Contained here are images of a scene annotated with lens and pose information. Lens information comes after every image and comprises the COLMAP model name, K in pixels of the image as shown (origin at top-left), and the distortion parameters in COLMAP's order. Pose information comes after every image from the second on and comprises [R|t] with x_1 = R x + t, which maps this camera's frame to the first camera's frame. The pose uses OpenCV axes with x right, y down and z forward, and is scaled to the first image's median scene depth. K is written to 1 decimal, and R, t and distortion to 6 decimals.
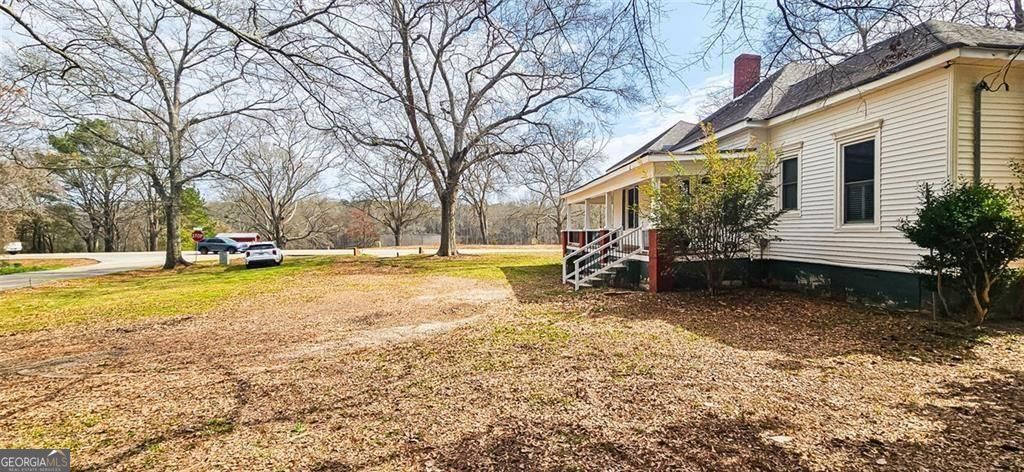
lens RADIAL K [[431.4, 0, 513.0], [0, 431.4, 234.8], [0, 0, 1]] dist [-0.004049, 0.000248]
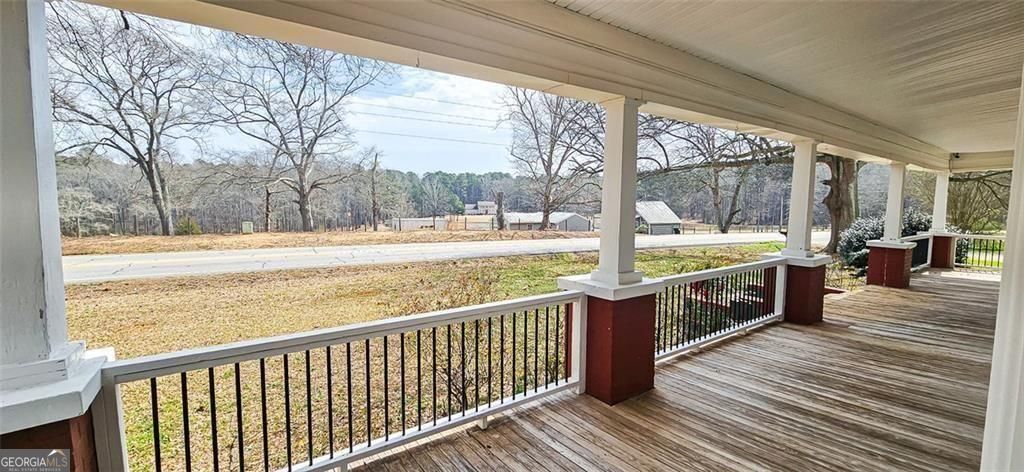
lens RADIAL K [[431.4, 0, 512.3], [0, 431.4, 237.1], [0, 0, 1]] dist [-0.004049, 0.000248]
pose [[0.854181, -0.034777, 0.518812, 0.037318], [-0.004501, 0.997229, 0.074257, -0.010417], [-0.519957, -0.065764, 0.851657, 0.282862]]
